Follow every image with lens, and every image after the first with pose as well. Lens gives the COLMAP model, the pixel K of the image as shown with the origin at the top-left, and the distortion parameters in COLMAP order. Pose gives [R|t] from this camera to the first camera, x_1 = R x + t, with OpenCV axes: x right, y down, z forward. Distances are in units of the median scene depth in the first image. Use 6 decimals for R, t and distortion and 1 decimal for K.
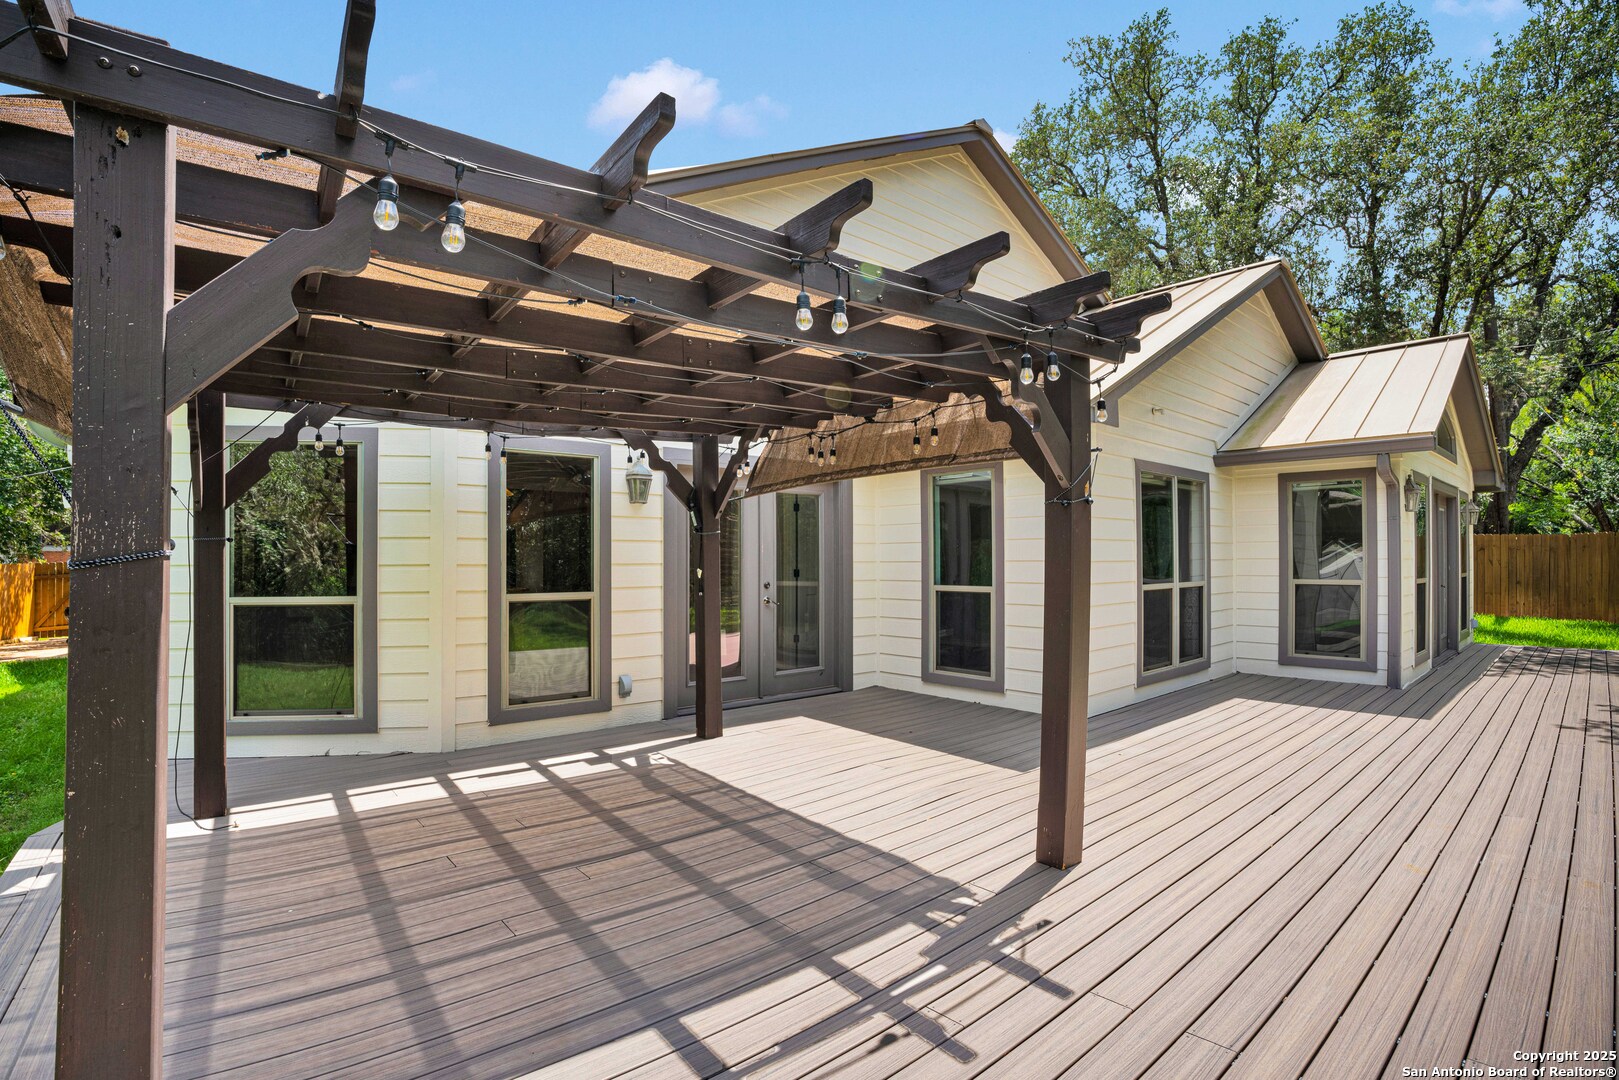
lens RADIAL K [[730.6, 0, 850.3], [0, 730.6, 551.6], [0, 0, 1]] dist [-0.003116, 0.000030]
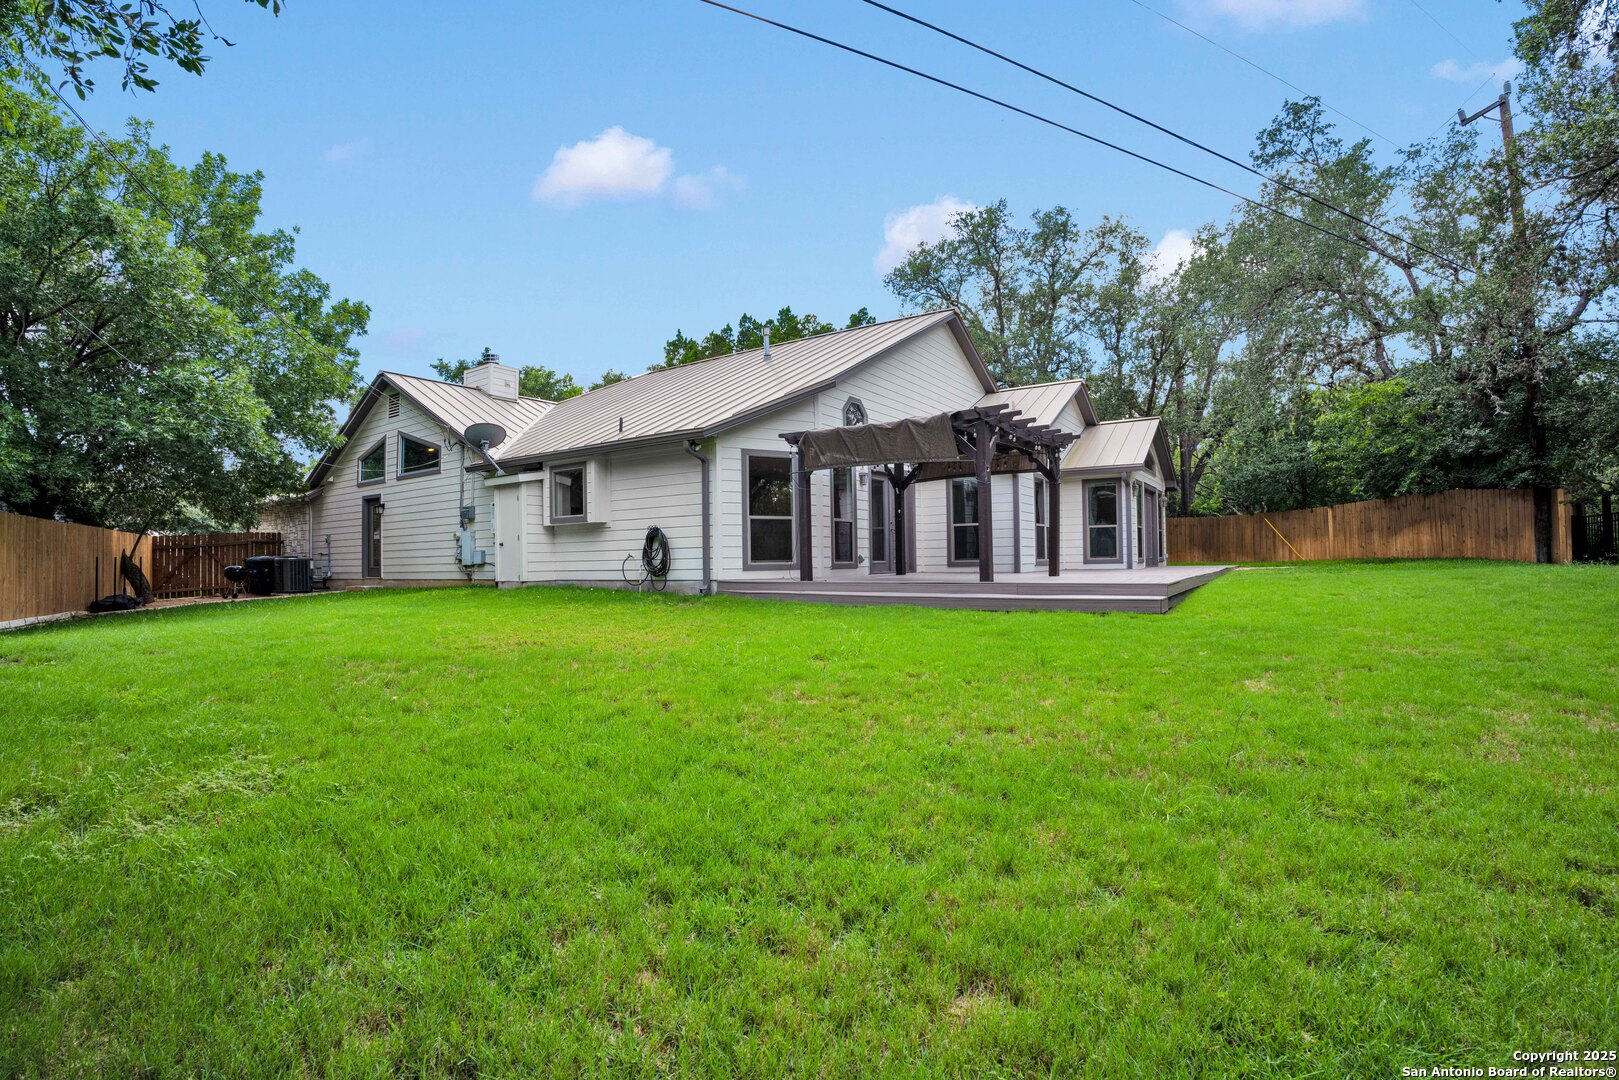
lens RADIAL K [[730.6, 0, 806.9], [0, 730.6, 550.2], [0, 0, 1]] dist [-0.003116, 0.000030]
pose [[0.978545, -0.005749, 0.205951, -0.602846], [0.009971, 0.999761, -0.019469, 0.123741], [-0.205790, 0.021105, 0.978369, -0.866675]]
